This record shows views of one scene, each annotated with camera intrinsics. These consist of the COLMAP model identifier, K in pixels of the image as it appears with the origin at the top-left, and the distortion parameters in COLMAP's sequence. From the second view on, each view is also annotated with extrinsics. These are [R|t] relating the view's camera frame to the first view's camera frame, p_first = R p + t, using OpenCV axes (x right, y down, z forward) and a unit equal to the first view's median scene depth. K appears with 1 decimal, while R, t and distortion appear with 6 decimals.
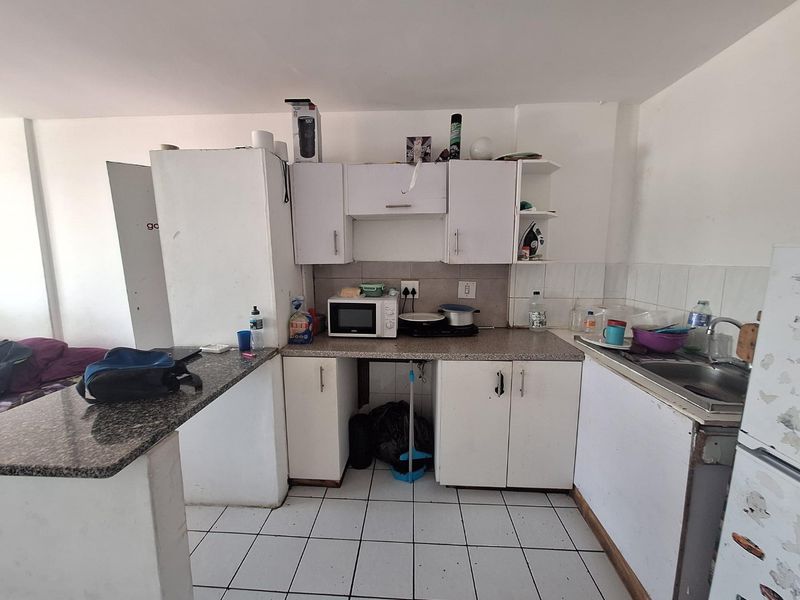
lens RADIAL K [[311.8, 0, 397.3], [0, 311.8, 295.8], [0, 0, 1]] dist [-0.002998, 0.000113]
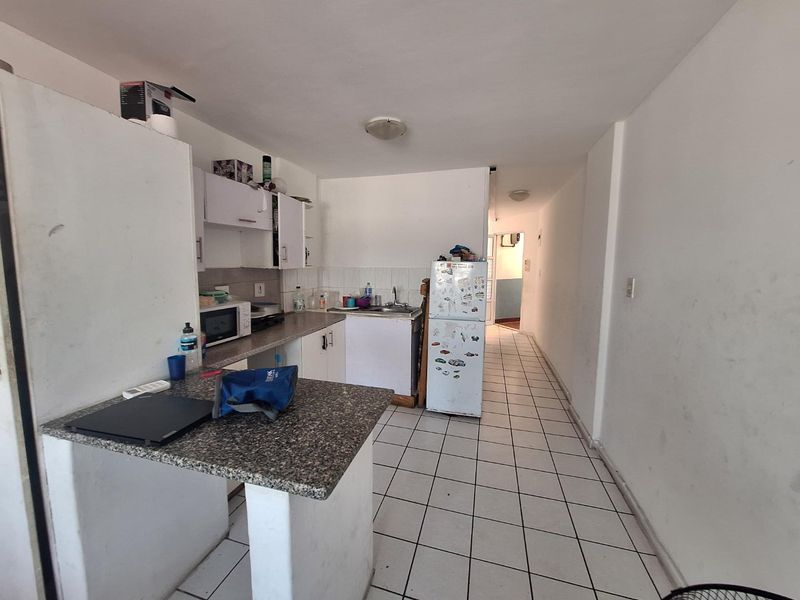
lens RADIAL K [[311.8, 0, 396.8], [0, 311.8, 294.6], [0, 0, 1]] dist [-0.002998, 0.000113]
pose [[0.235118, -0.100184, 0.966790, -0.994449], [0.111766, 0.990862, 0.075498, -0.038767], [-0.965520, 0.090303, 0.244166, 0.200004]]
